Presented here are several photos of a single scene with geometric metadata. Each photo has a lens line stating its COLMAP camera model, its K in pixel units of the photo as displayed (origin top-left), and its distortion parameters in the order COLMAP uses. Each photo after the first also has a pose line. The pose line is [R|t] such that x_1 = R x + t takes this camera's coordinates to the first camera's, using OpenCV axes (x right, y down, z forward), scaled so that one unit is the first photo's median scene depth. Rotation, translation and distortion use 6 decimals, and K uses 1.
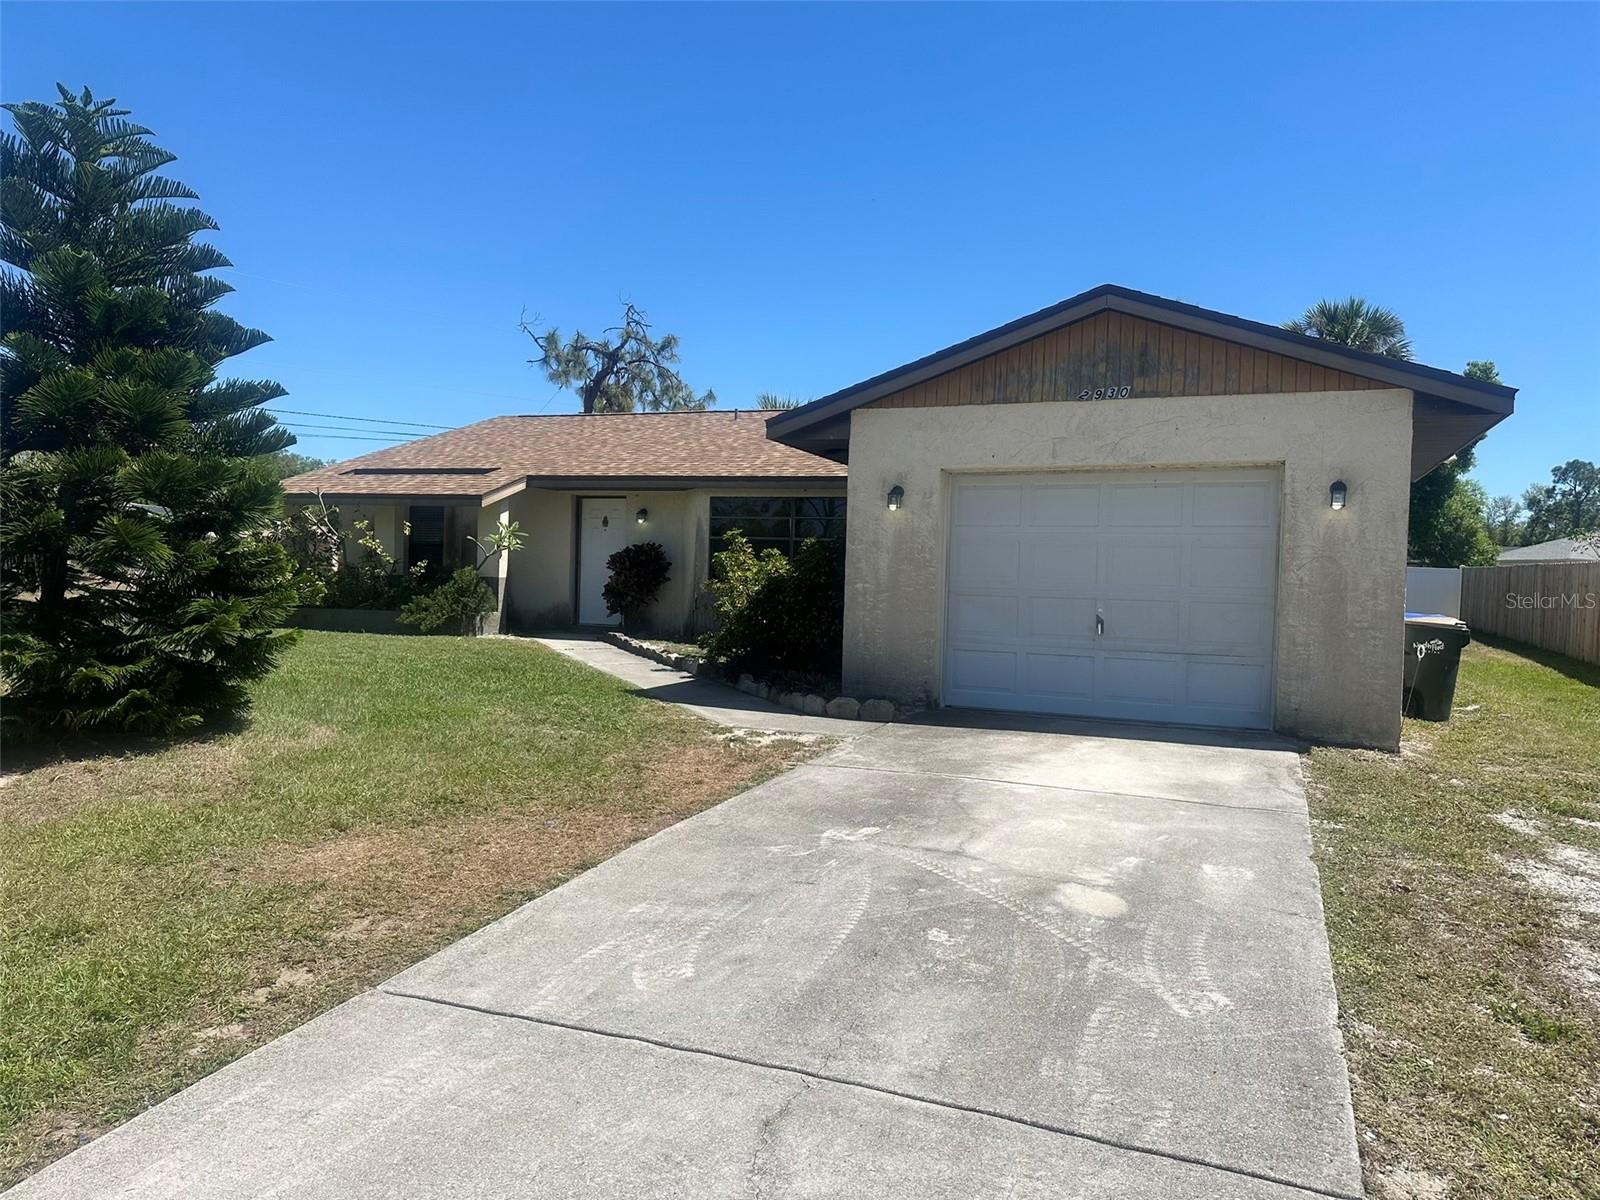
lens RADIAL K [[1108.2, 0, 800.0], [0, 1108.2, 600.0], [0, 0, 1]] dist [0.006607, -0.000654]
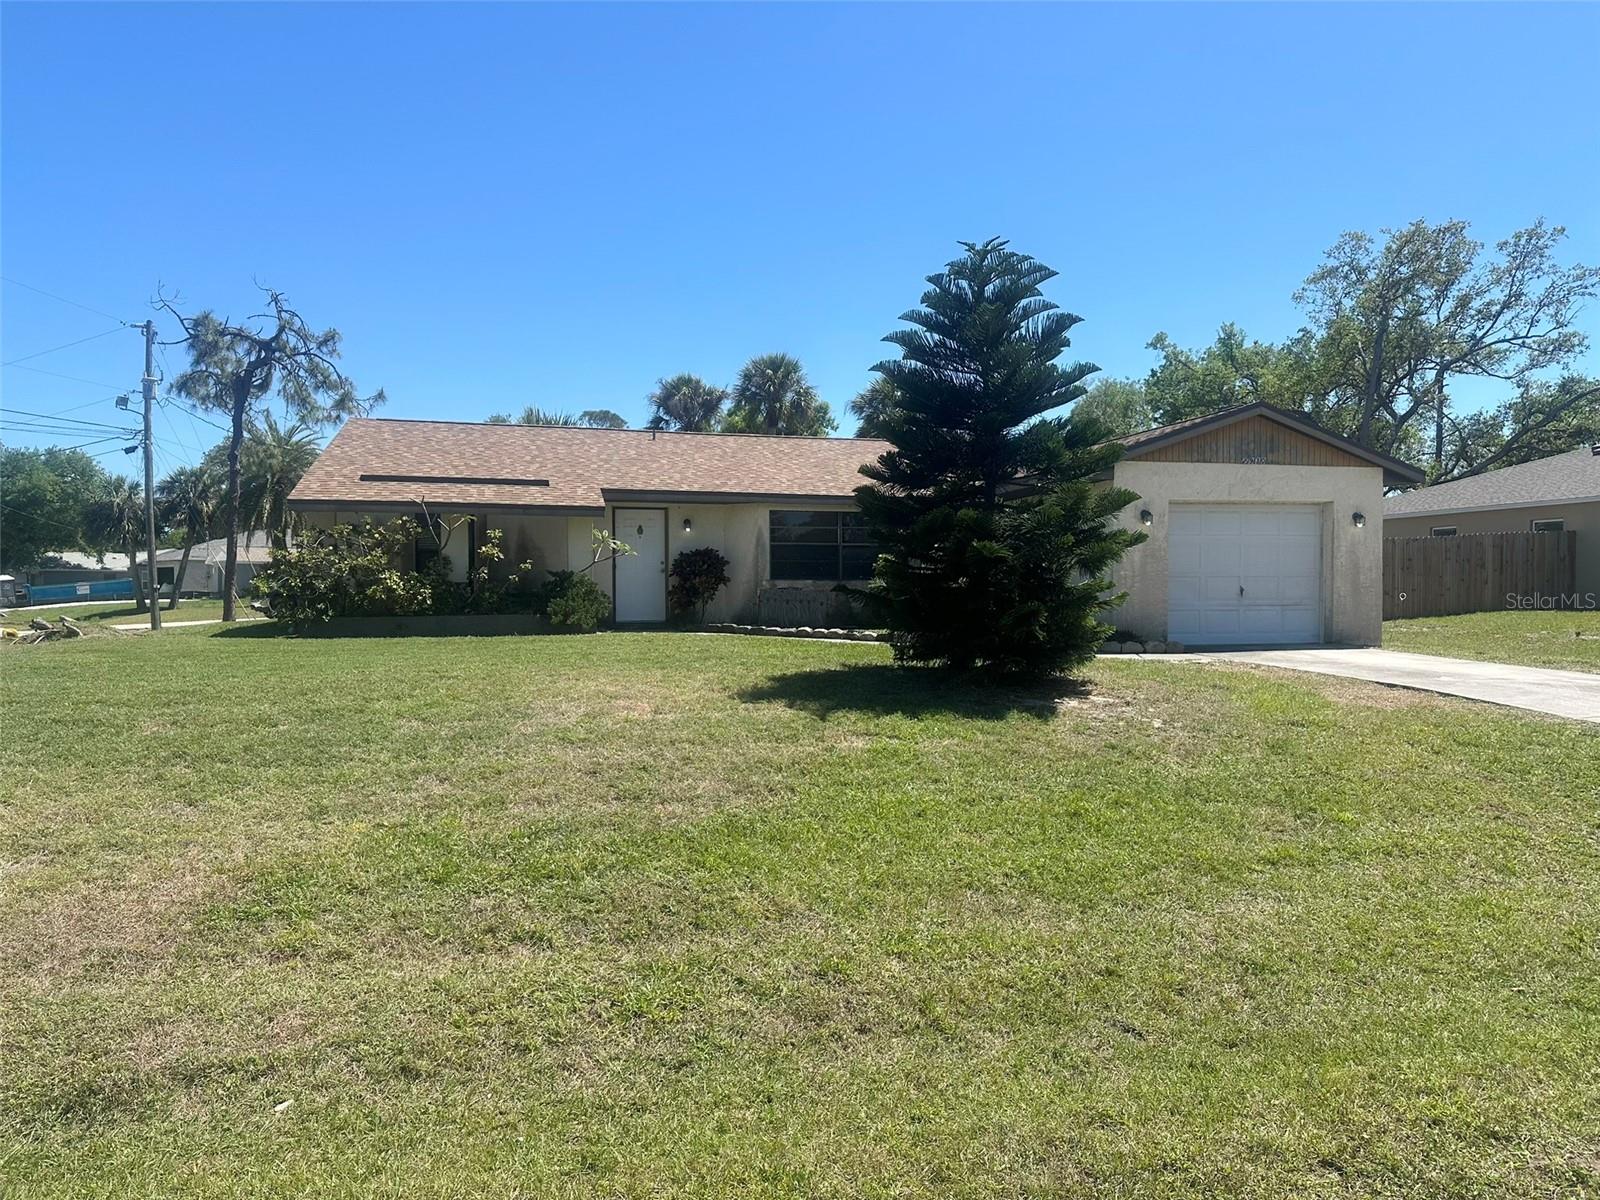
lens RADIAL K [[1108.2, 0, 800.0], [0, 1108.2, 600.0], [0, 0, 1]] dist [0.006607, -0.000654]
pose [[0.785512, -0.039014, 0.617616, -0.803960], [0.040524, 0.999112, 0.011573, -0.007855], [-0.617518, 0.015938, 0.786395, 0.033154]]
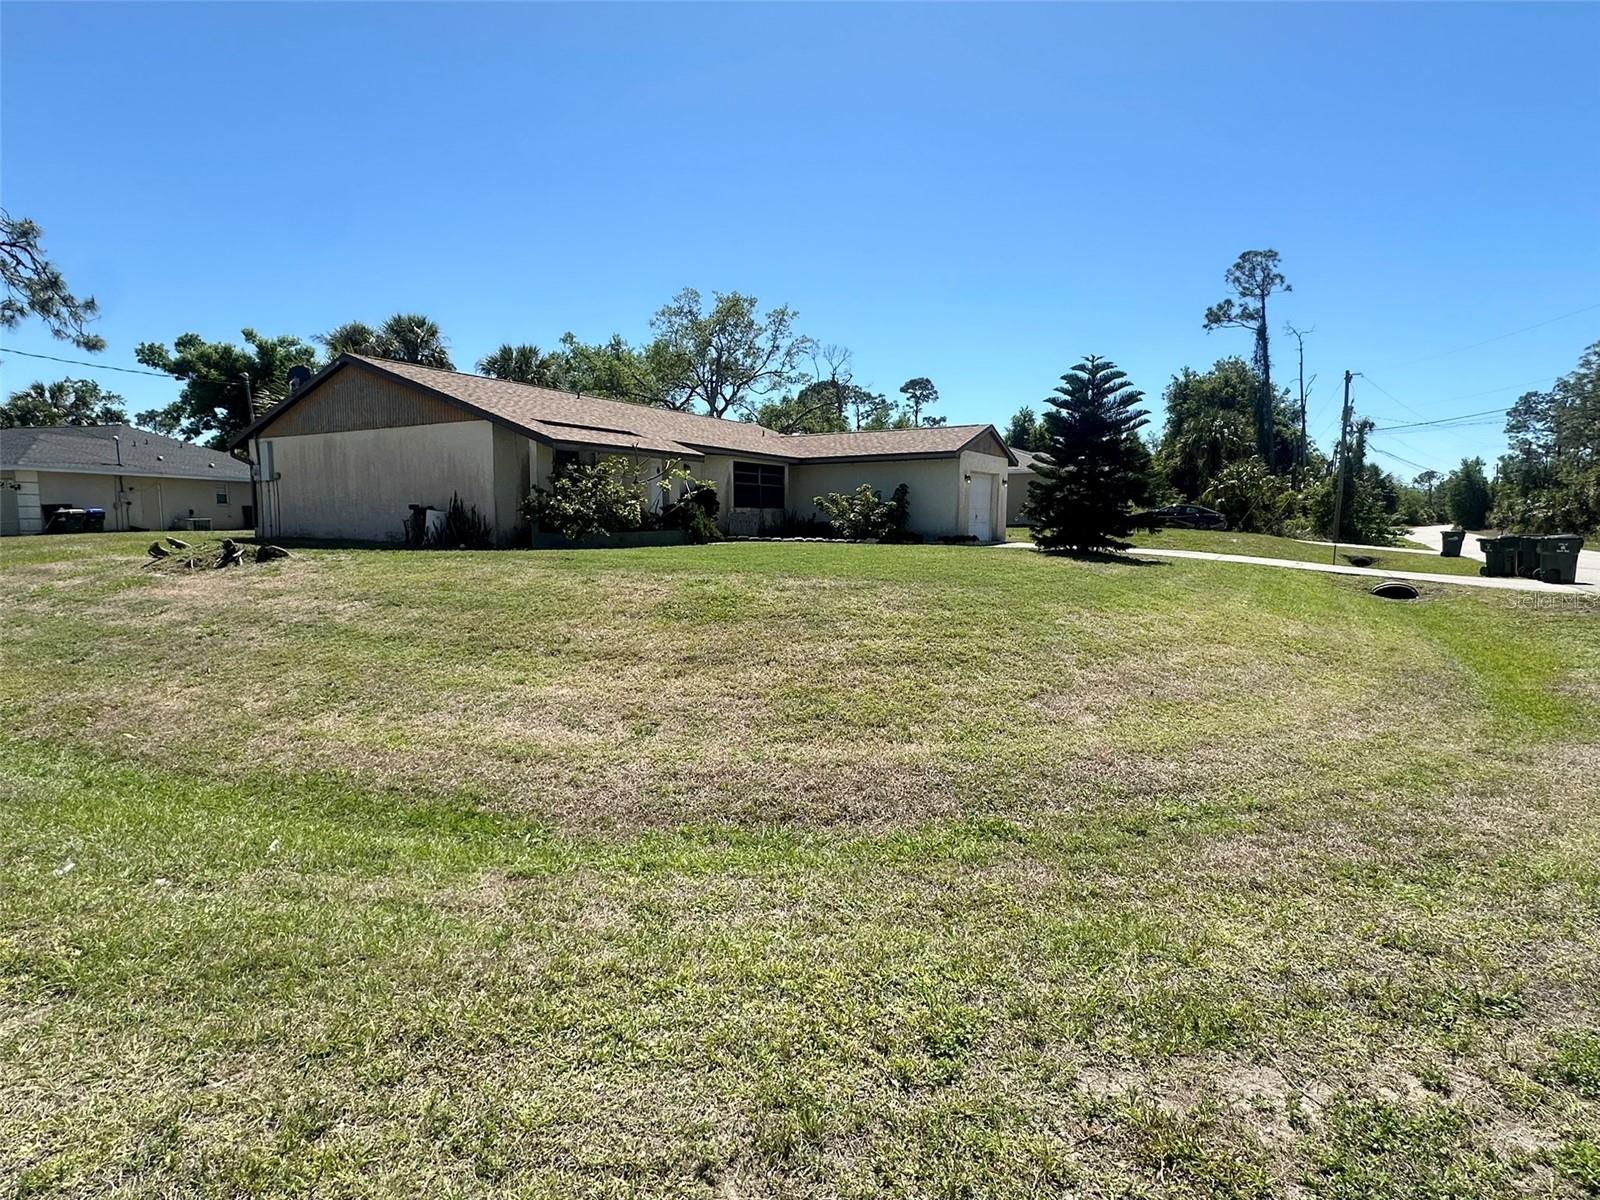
lens RADIAL K [[836.2, 0, 800.0], [0, 836.2, 600.0], [0, 0, 1]] dist [0.000766, 0.000018]
pose [[0.115685, -0.126719, 0.985170, -1.453568], [0.023347, 0.991902, 0.124844, -0.035541], [-0.993011, 0.008558, 0.117707, 0.735261]]
